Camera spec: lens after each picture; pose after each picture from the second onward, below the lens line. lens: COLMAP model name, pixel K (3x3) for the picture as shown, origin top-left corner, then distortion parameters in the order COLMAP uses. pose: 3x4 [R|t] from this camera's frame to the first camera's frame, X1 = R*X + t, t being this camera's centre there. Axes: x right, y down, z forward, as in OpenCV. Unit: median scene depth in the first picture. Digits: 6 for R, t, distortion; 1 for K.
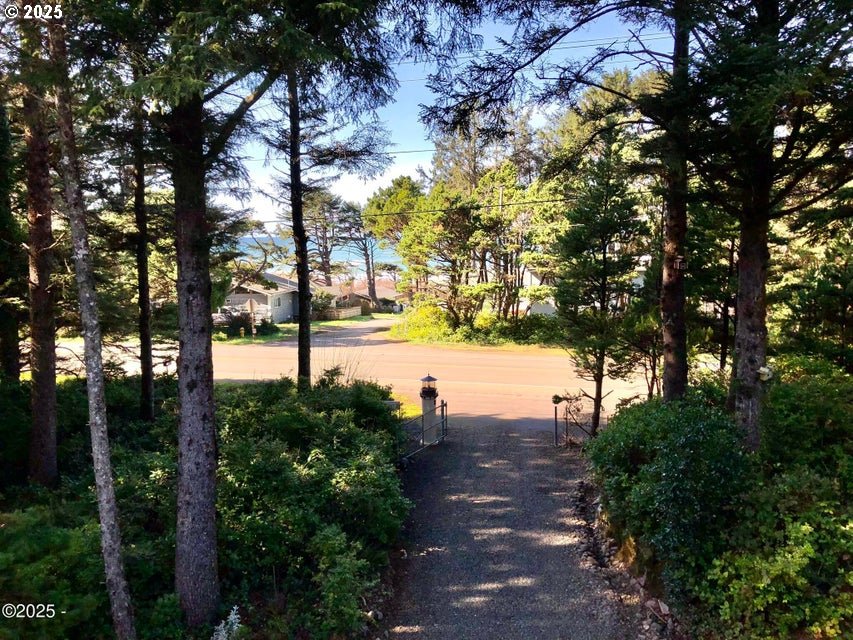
lens RADIAL K [[693.8, 0, 425.6], [0, 693.8, 319.1], [0, 0, 1]] dist [0.008051, -0.016953]
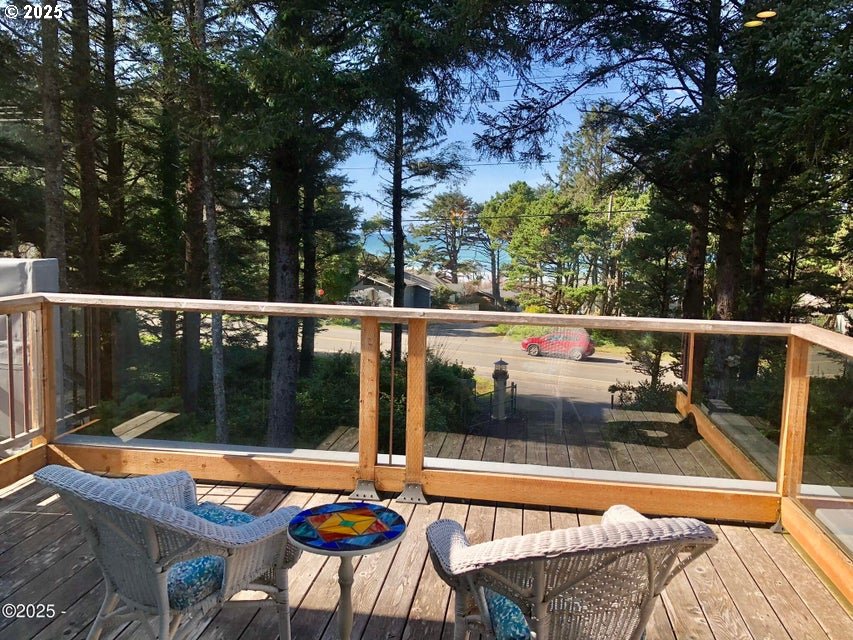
lens RADIAL K [[693.8, 0, 427.6], [0, 693.8, 318.7], [0, 0, 1]] dist [0.008051, -0.016953]
pose [[0.980158, 0.059006, -0.189232, 0.096929], [-0.059272, 0.998233, 0.004258, 0.015909], [0.189149, 0.007042, 0.981923, -0.149517]]
